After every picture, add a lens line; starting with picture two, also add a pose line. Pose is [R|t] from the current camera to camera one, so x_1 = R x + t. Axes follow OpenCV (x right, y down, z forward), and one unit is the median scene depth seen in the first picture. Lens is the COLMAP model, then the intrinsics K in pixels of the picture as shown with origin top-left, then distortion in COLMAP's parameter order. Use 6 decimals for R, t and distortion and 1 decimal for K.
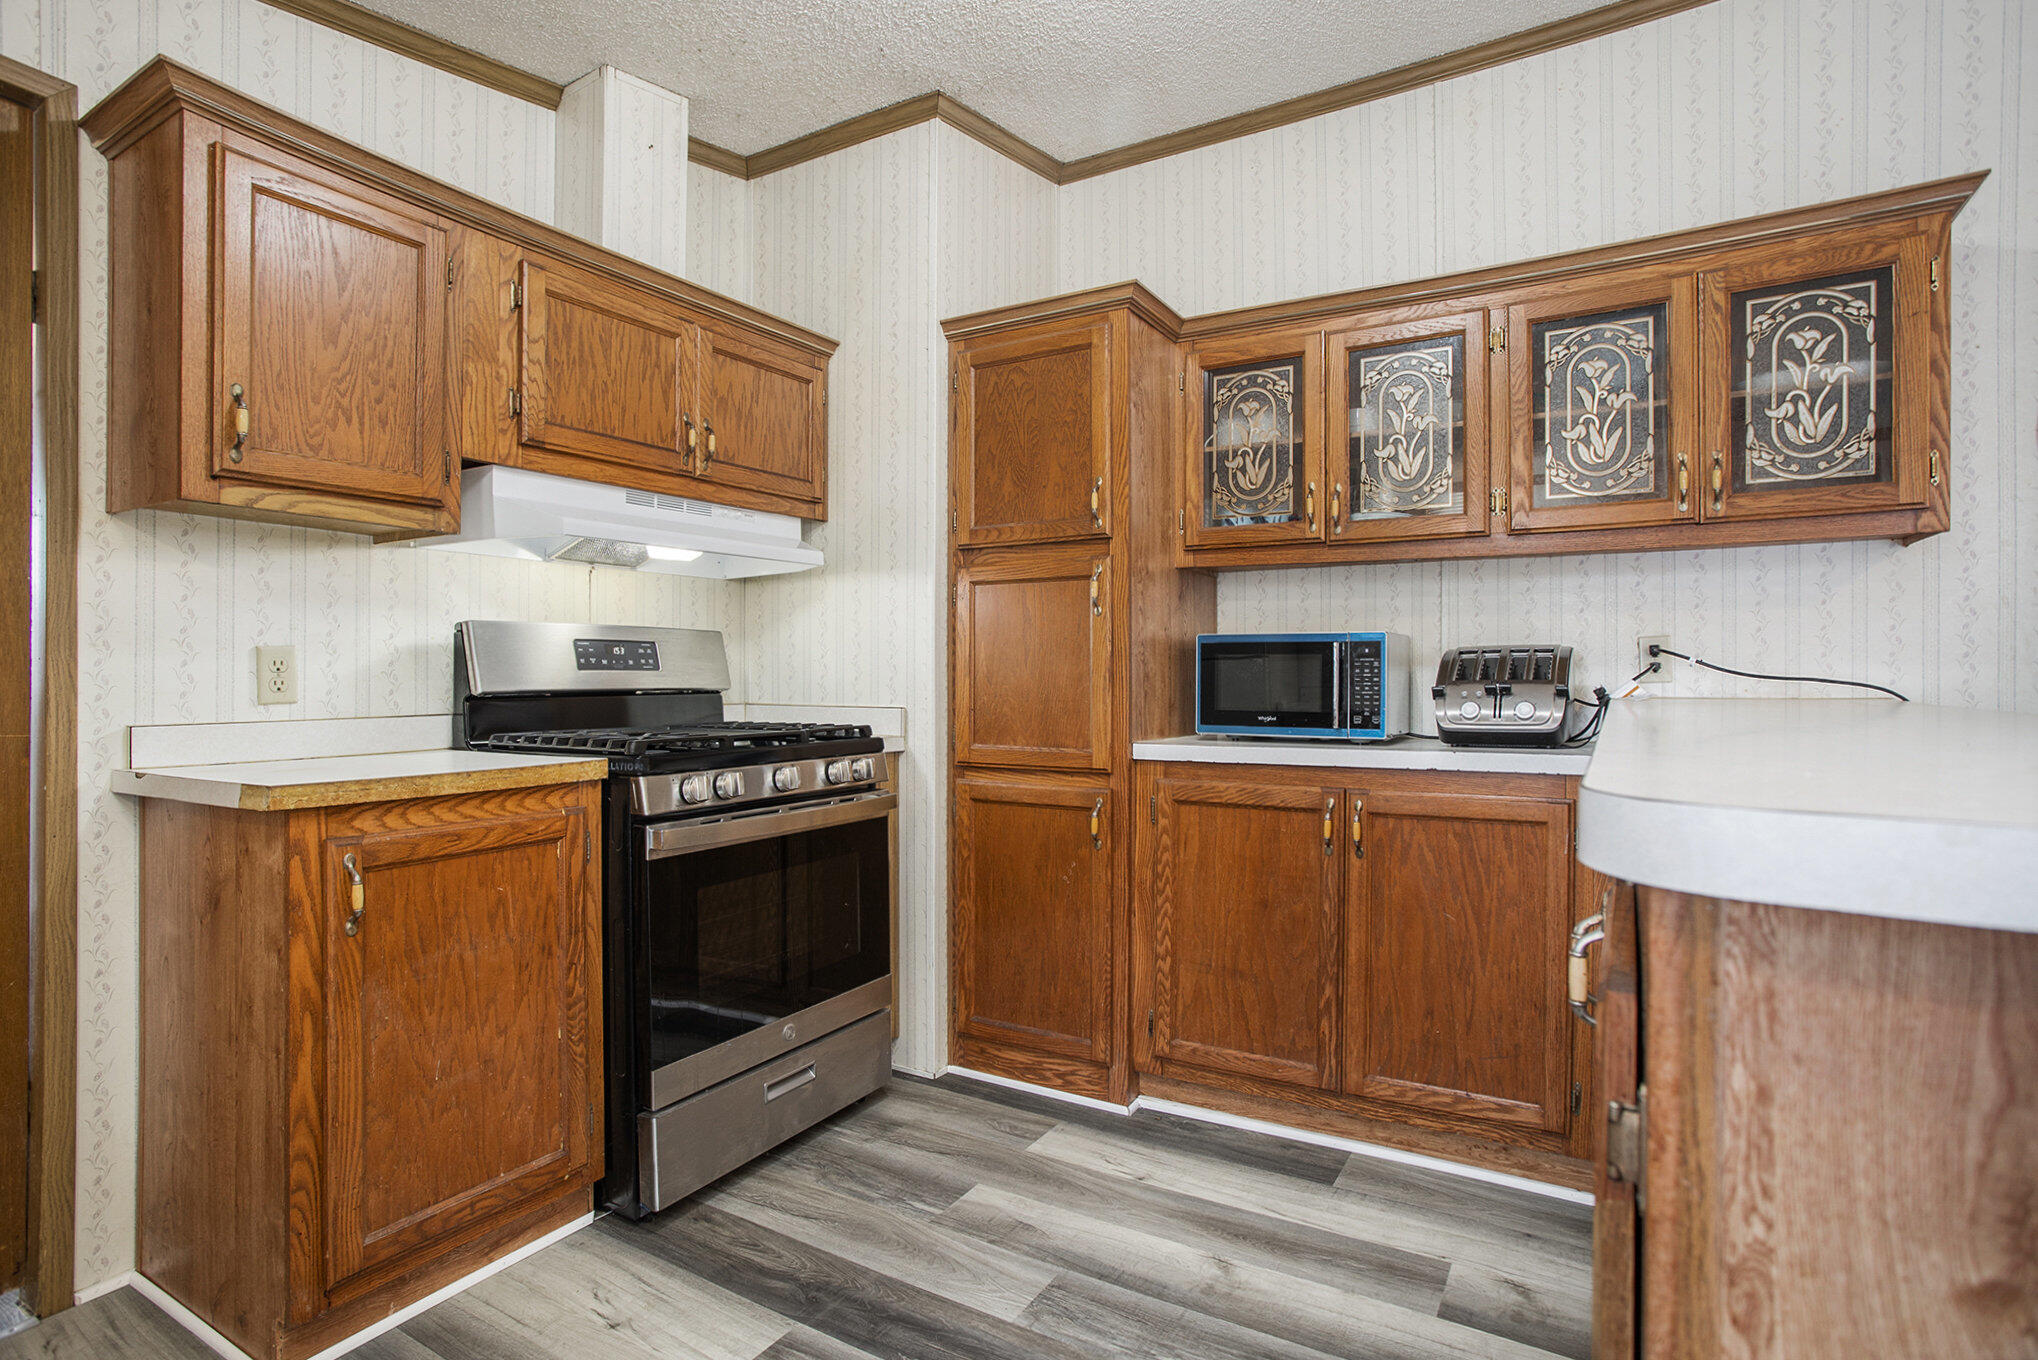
lens RADIAL K [[1000.5, 0, 1015.9], [0, 1000.5, 671.0], [0, 0, 1]] dist [-0.037747, 0.002197]
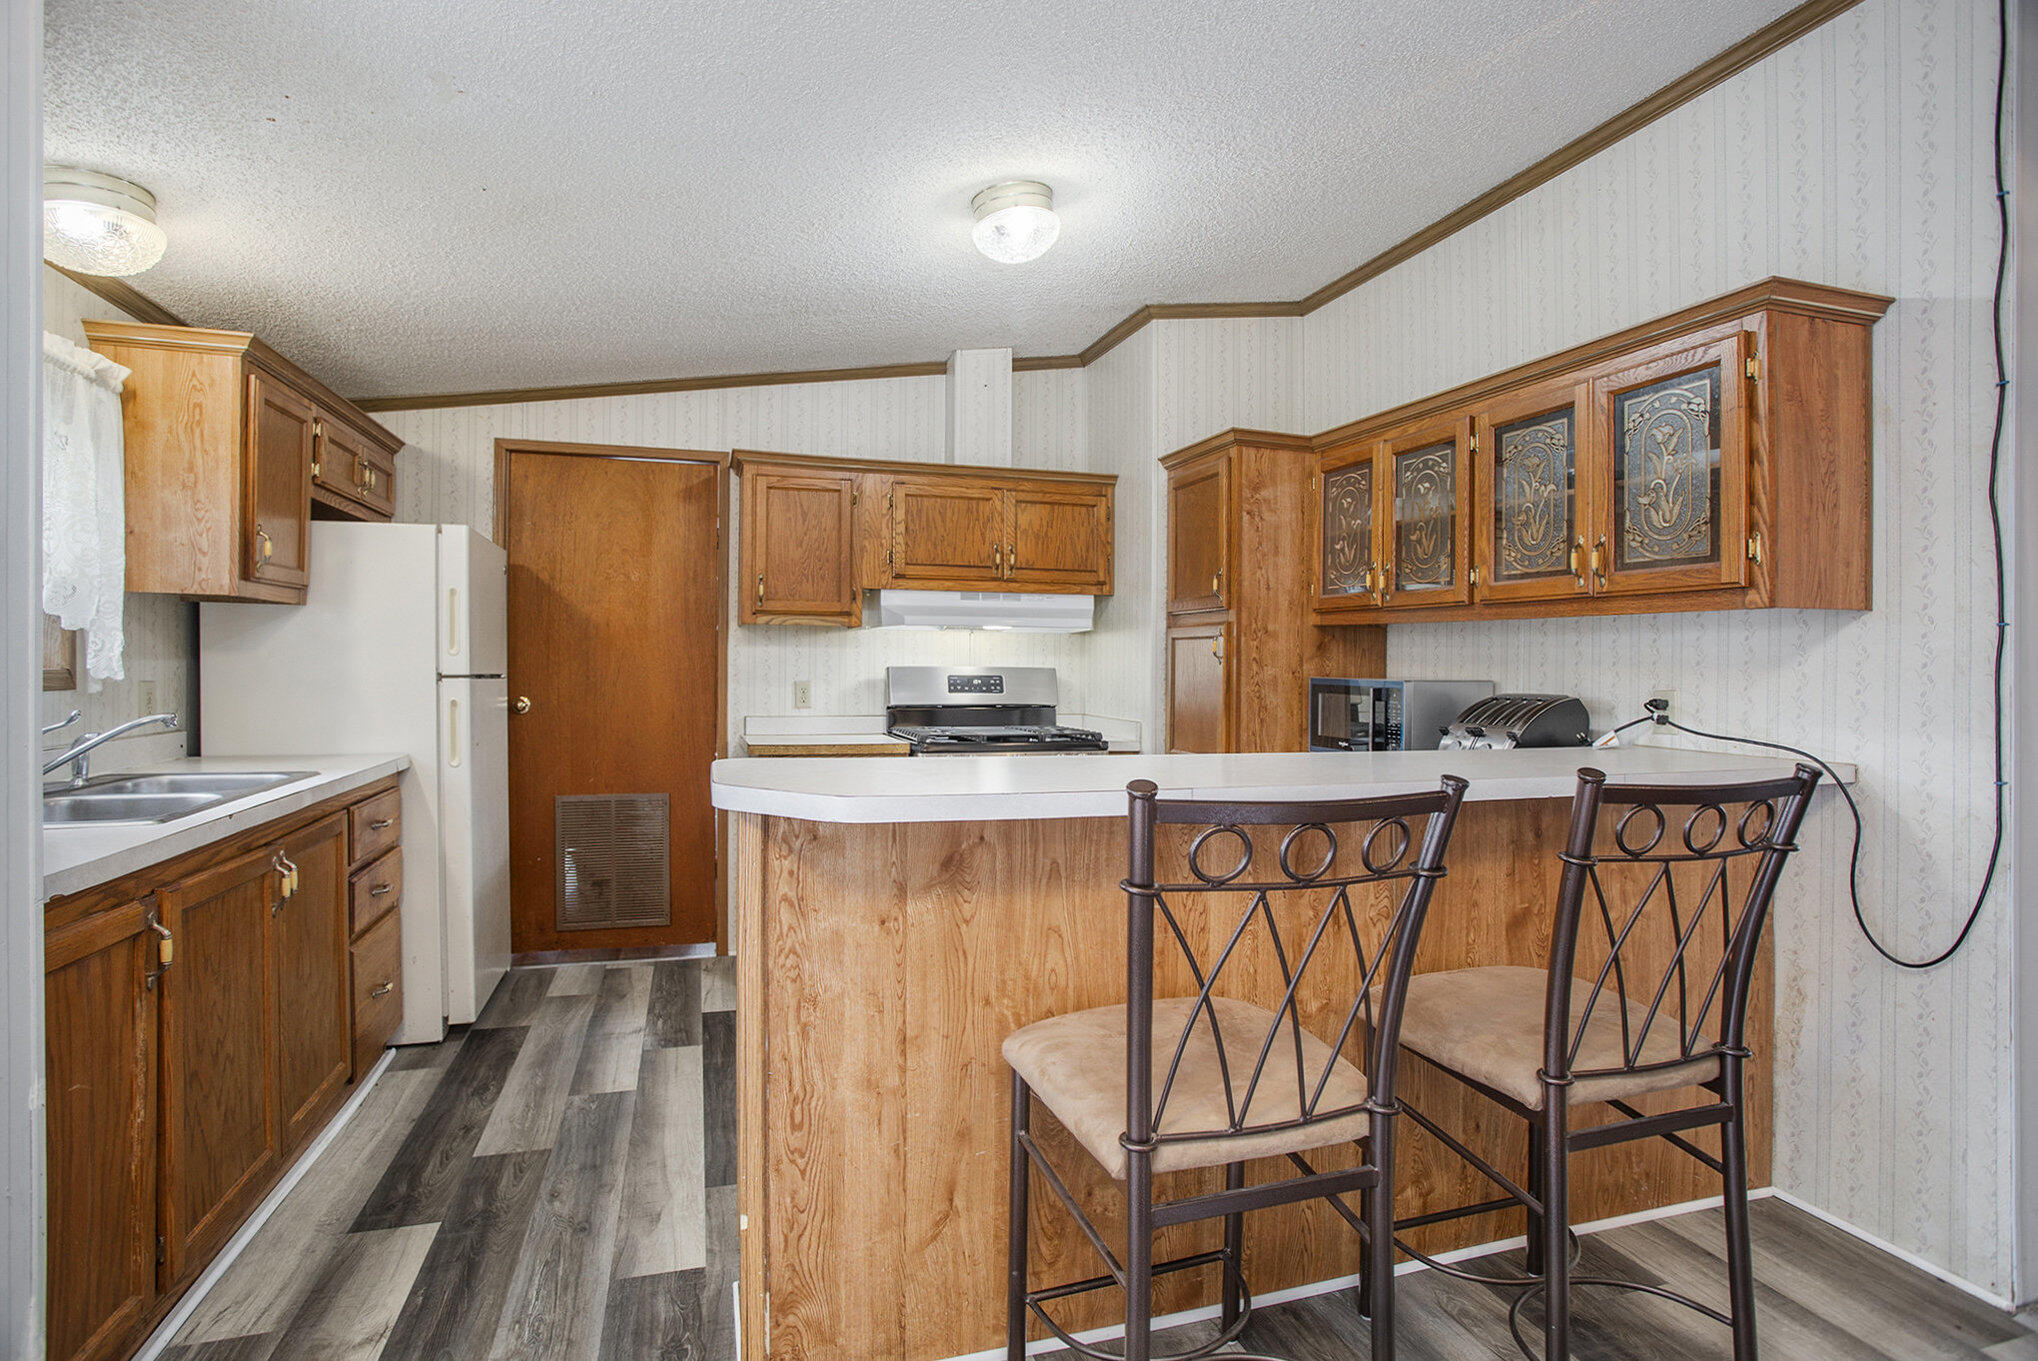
lens RADIAL K [[1000.5, 0, 1018.5], [0, 1000.5, 667.9], [0, 0, 1]] dist [-0.037747, 0.002197]
pose [[0.756720, 0.013317, -0.653604, 0.805789], [-0.011867, 0.999908, 0.006633, -0.058048], [0.653632, 0.002737, 0.756808, -0.263986]]
